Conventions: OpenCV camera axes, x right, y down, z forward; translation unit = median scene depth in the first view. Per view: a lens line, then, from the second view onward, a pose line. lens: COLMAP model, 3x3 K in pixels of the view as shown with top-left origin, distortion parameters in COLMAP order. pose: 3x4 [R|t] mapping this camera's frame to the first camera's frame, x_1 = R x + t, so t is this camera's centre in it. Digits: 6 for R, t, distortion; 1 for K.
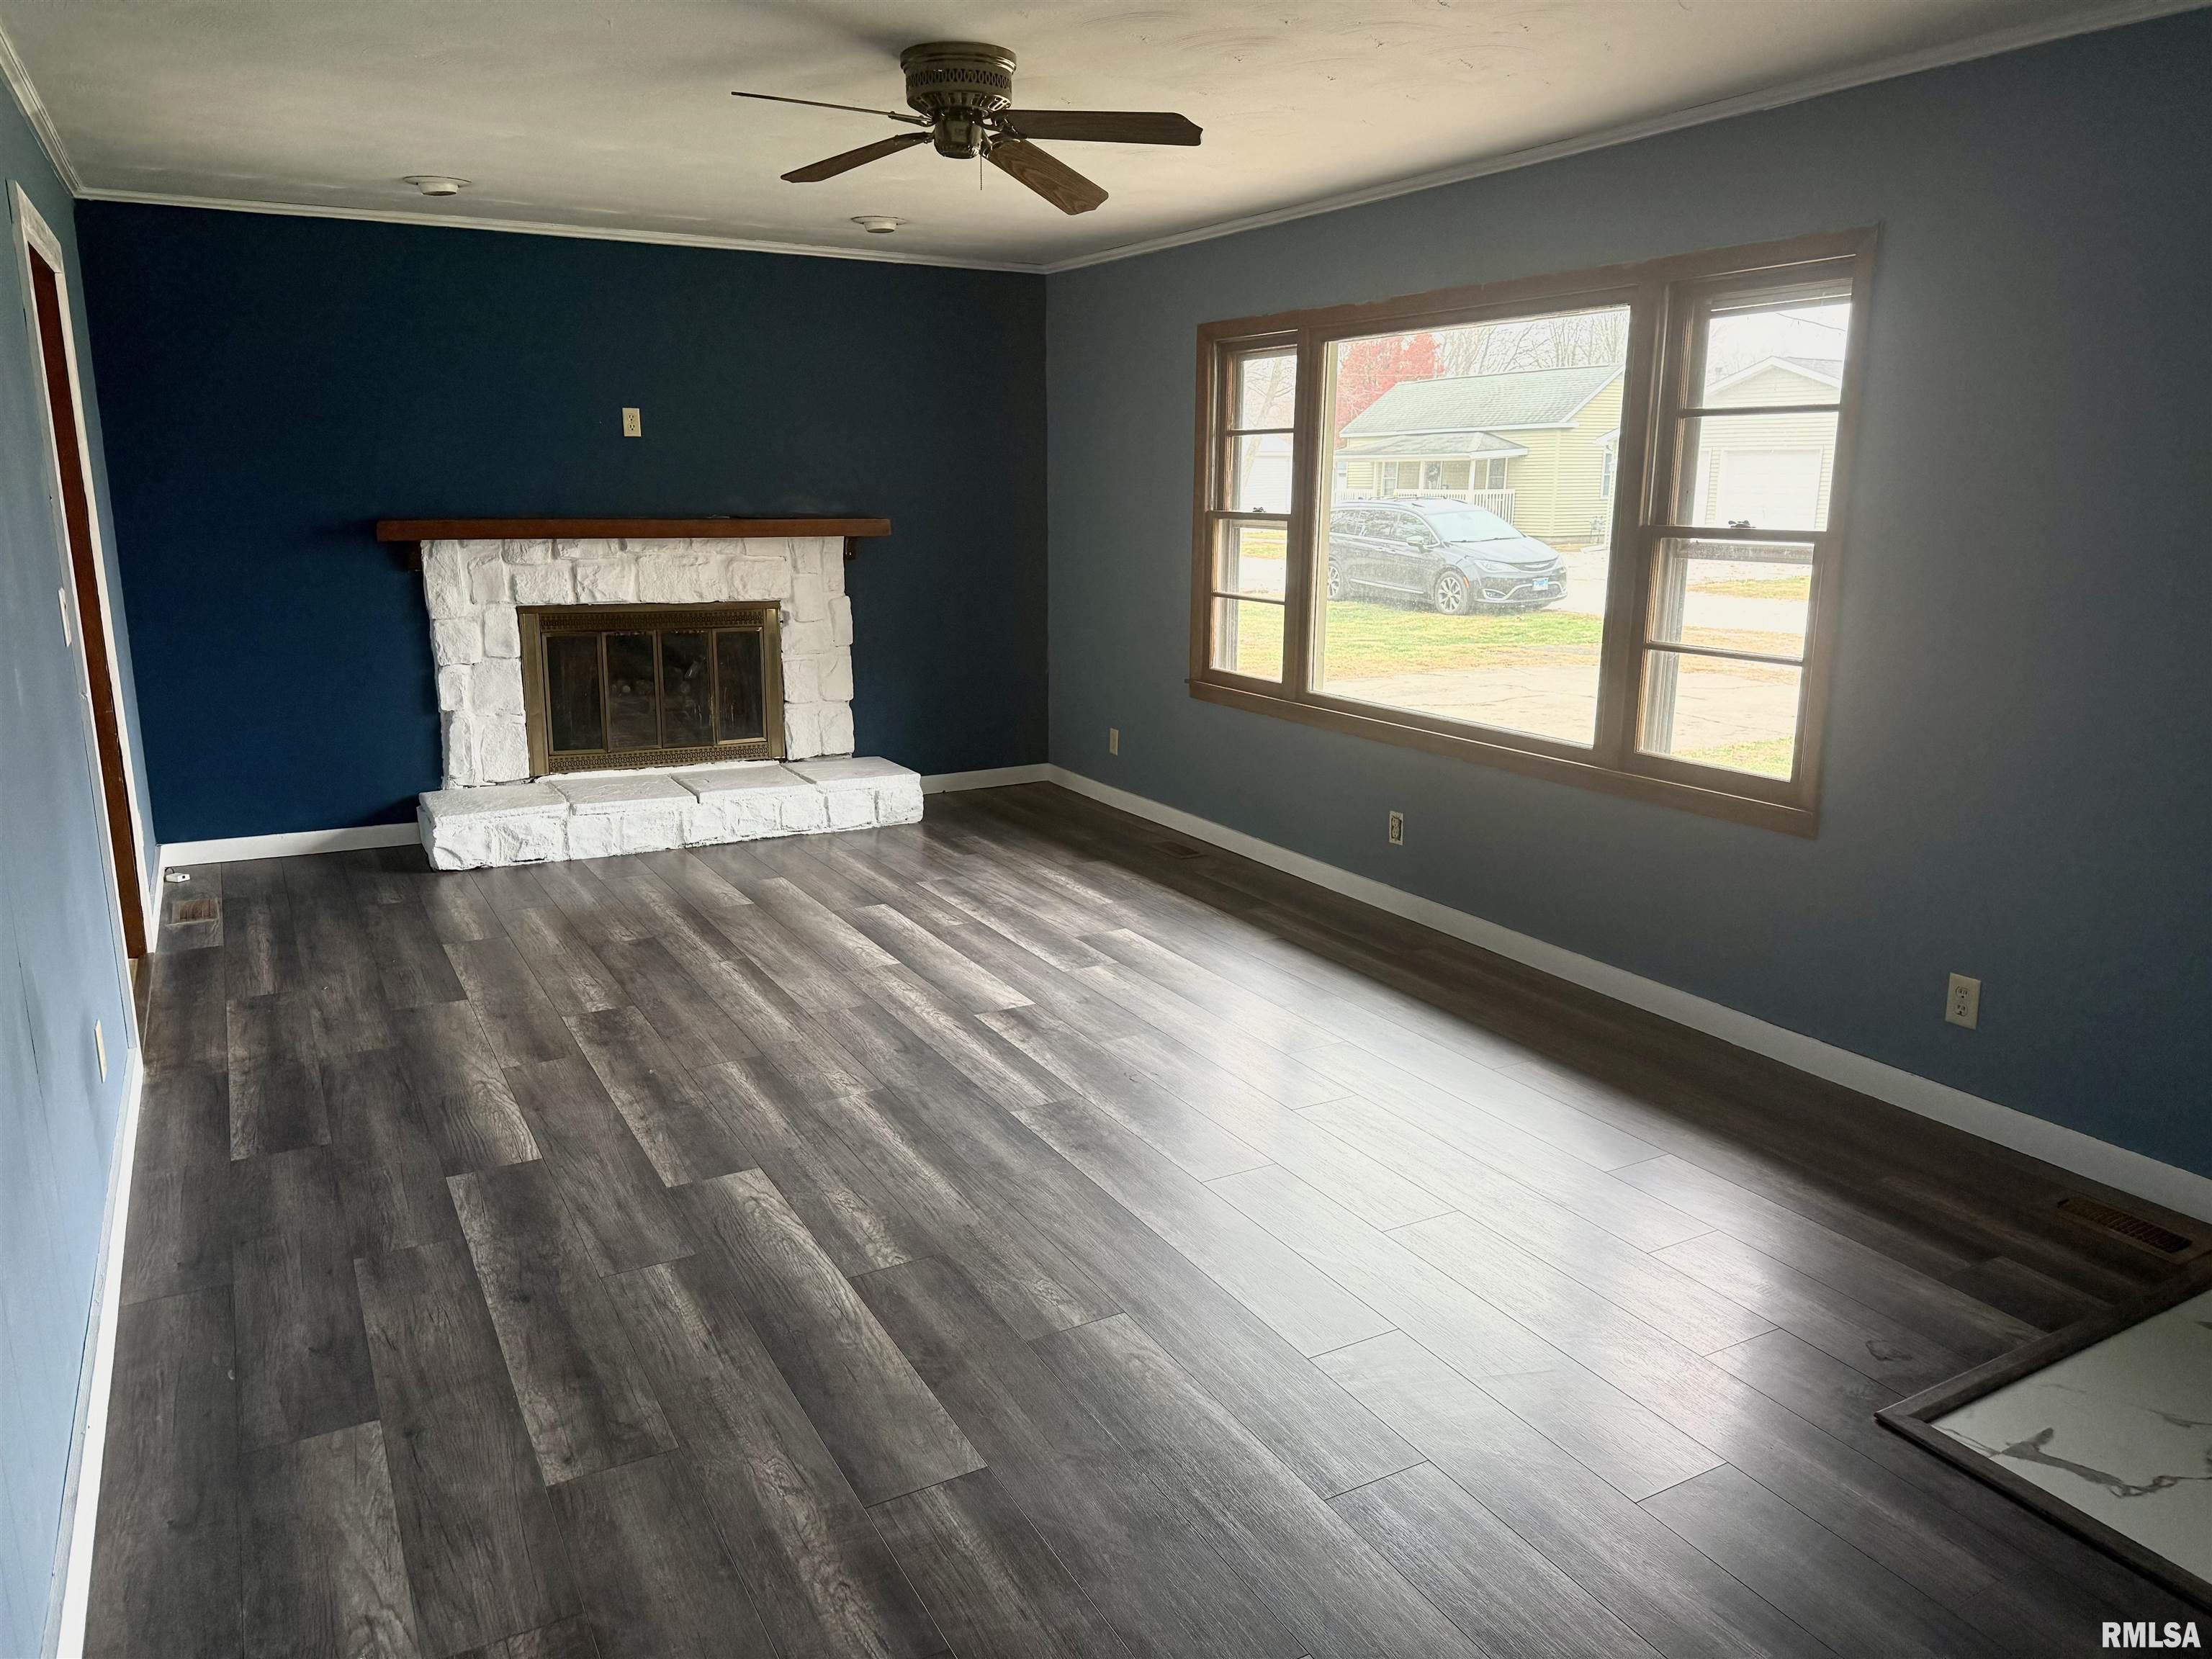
lens RADIAL K [[1556.8, 0, 1106.0], [0, 1556.8, 829.5], [0, 0, 1]] dist [-0.003935, -0.002288]
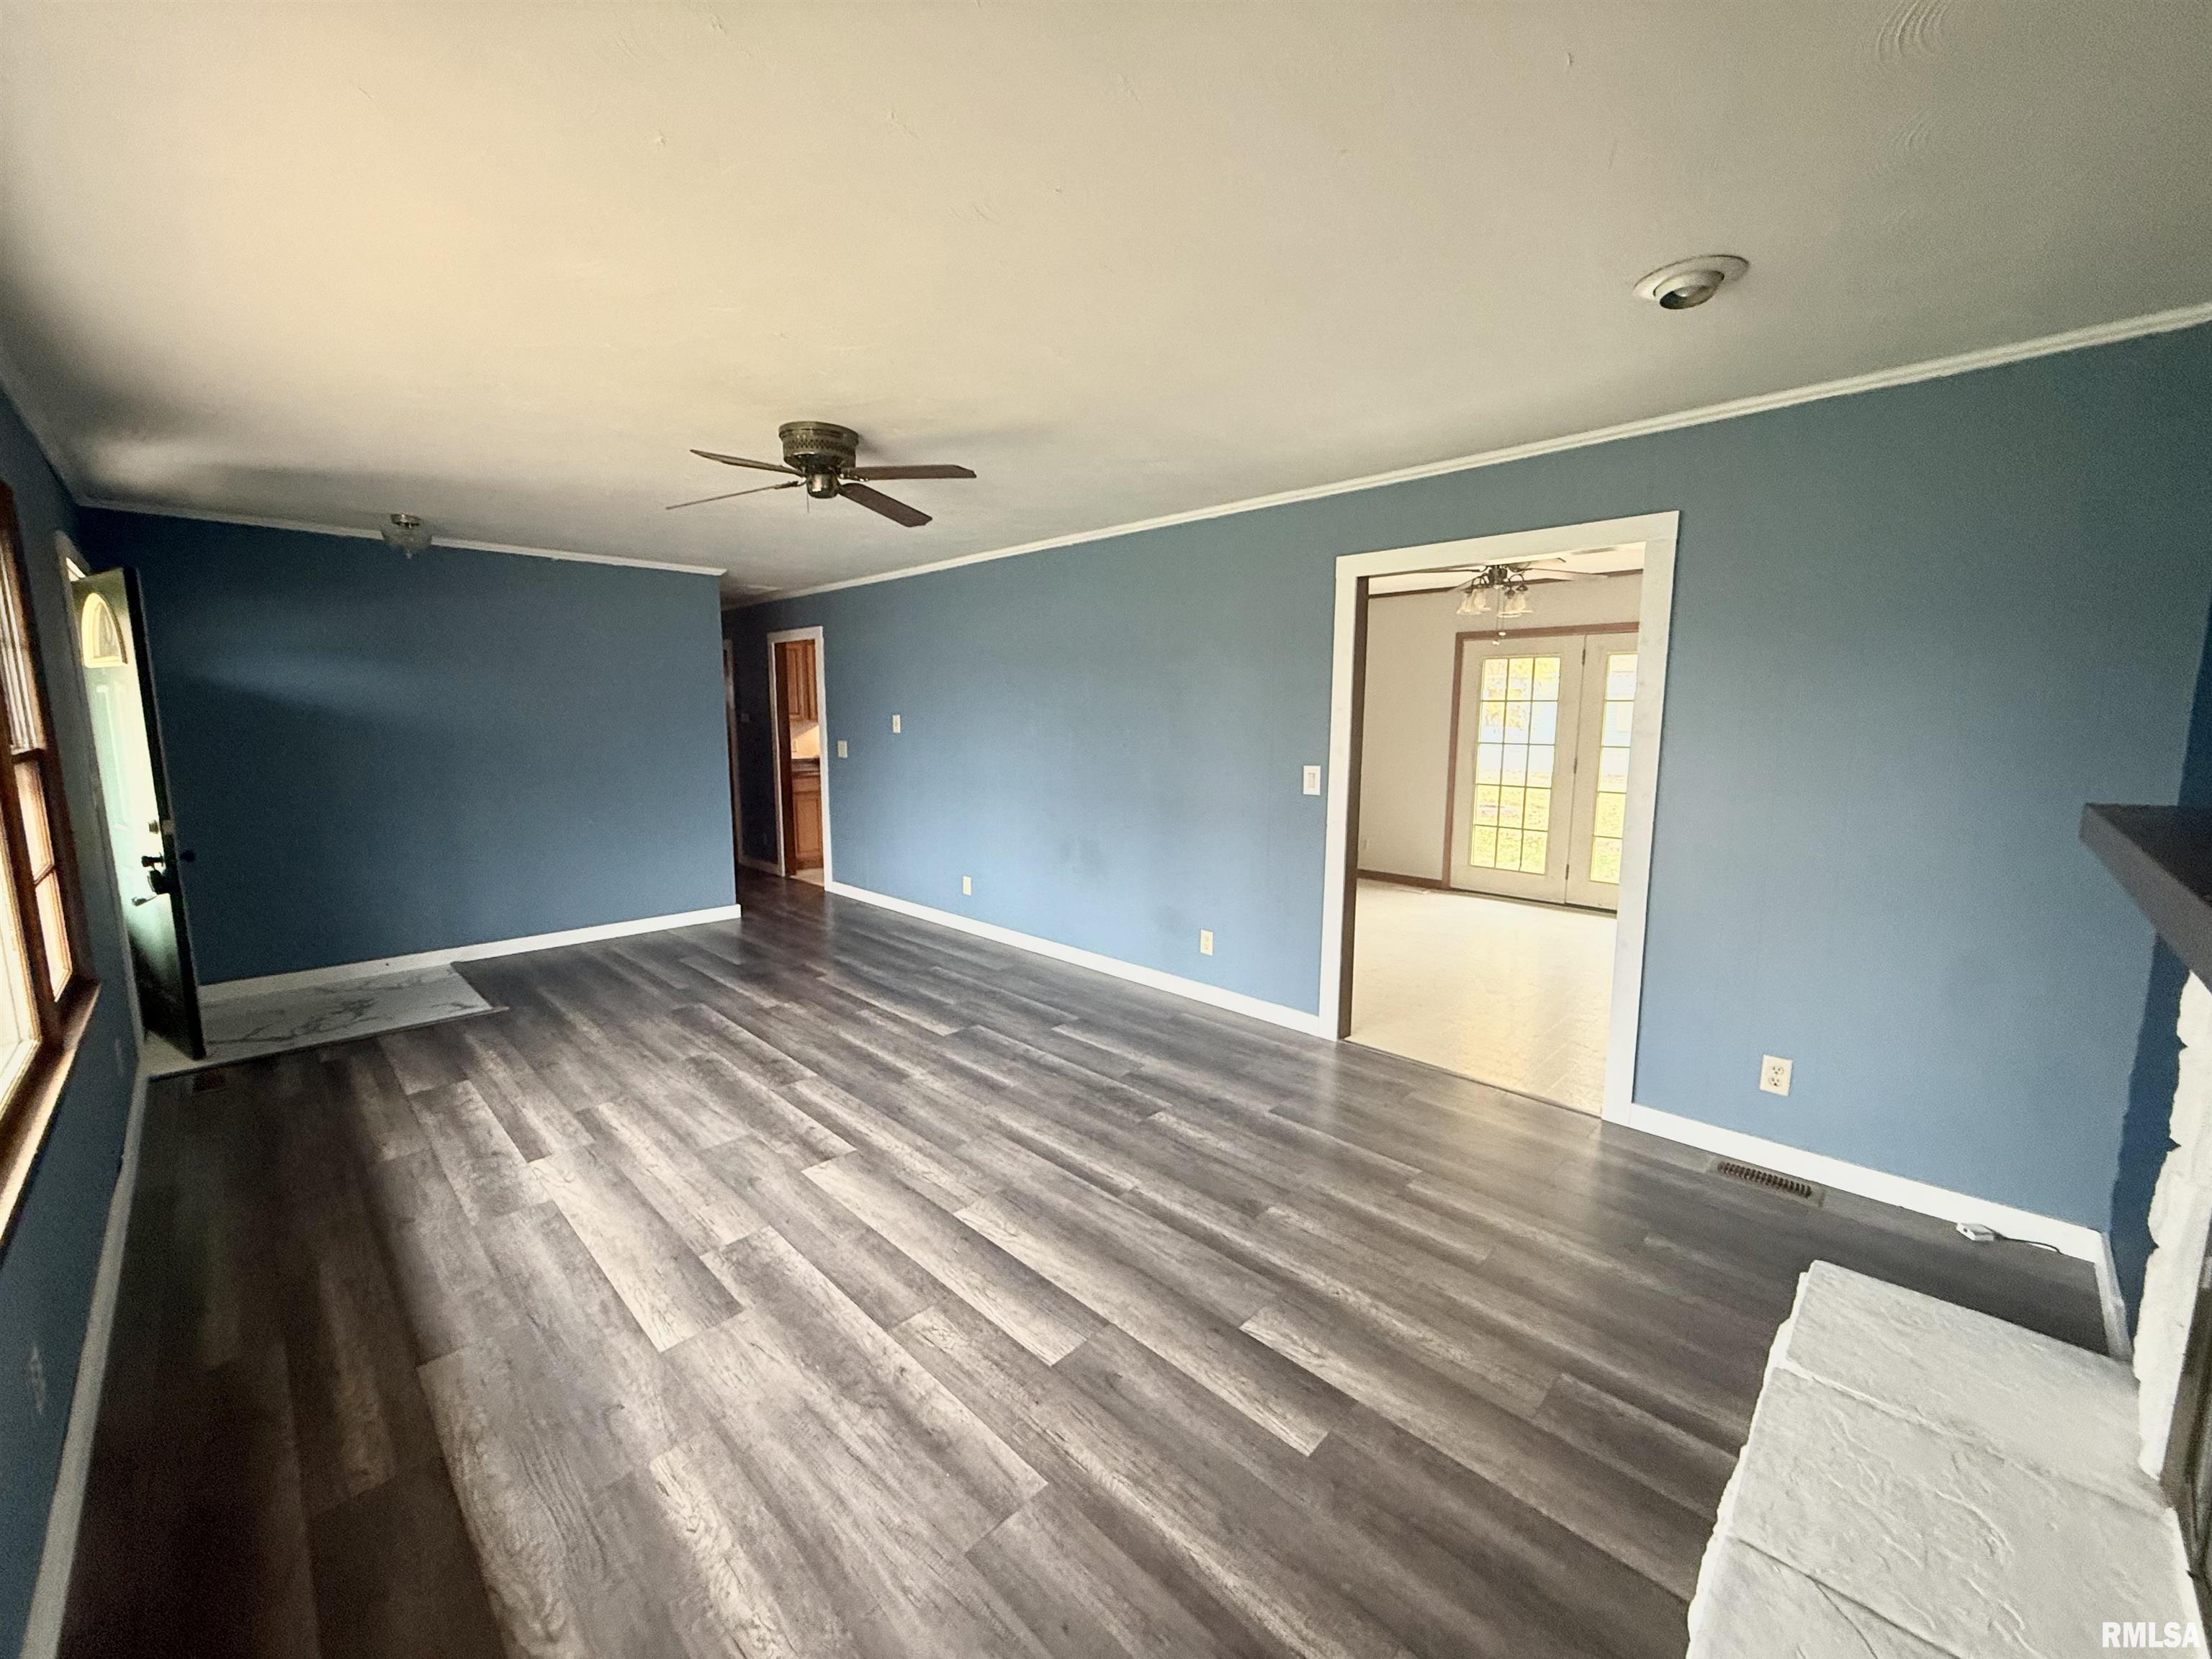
lens RADIAL K [[880.3, 0, 1099.7], [0, 880.3, 833.9], [0, 0, 1]] dist [0.000857, -0.000082]
pose [[-0.961104, 0.019102, -0.275525, -0.084014], [-0.079889, 0.935730, 0.343550, -0.355788], [0.264380, 0.352199, -0.897808, 1.589524]]
